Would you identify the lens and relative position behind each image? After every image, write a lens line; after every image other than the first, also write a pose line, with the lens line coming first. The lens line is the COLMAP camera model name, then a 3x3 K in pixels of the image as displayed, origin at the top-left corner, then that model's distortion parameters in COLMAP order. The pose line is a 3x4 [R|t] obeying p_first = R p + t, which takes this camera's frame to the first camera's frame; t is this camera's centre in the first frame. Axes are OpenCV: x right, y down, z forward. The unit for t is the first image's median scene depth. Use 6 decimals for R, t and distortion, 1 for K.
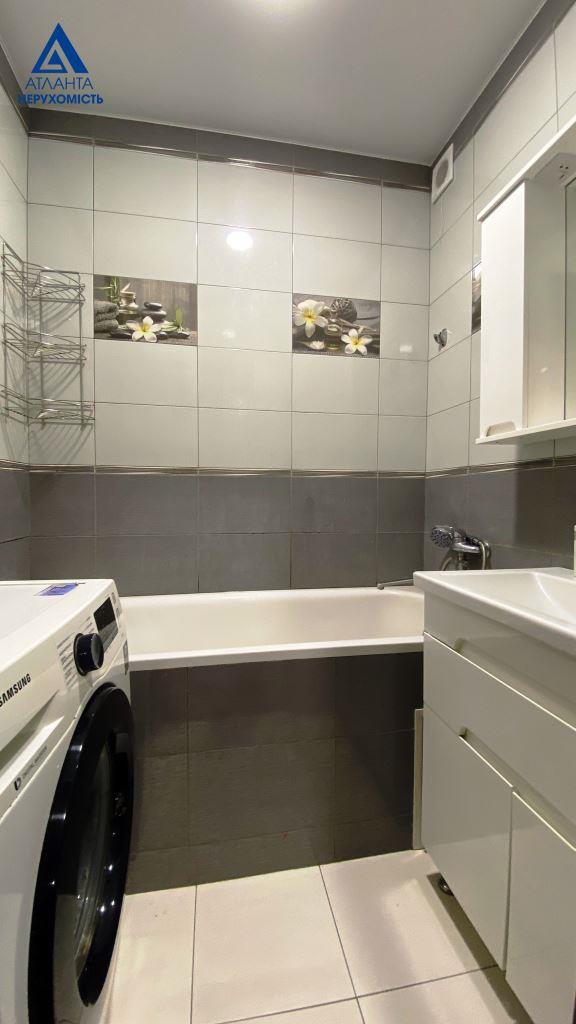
lens RADIAL K [[407.2, 0, 288.0], [0, 407.2, 512.0], [0, 0, 1]] dist [-0.000057, -0.022658]
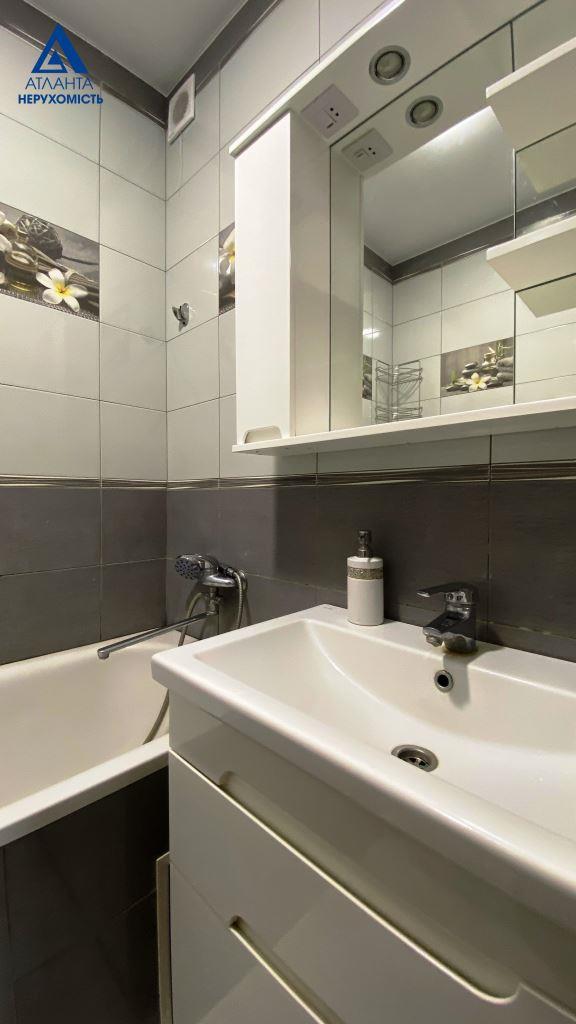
lens RADIAL K [[411.7, 0, 288.0], [0, 411.7, 512.0], [0, 0, 1]] dist [0.049435, -0.031285]
pose [[0.818480, -0.016554, 0.574297, 0.076450], [0.018704, 0.999823, 0.002164, -0.040890], [-0.574231, 0.008971, 0.818644, 0.230308]]
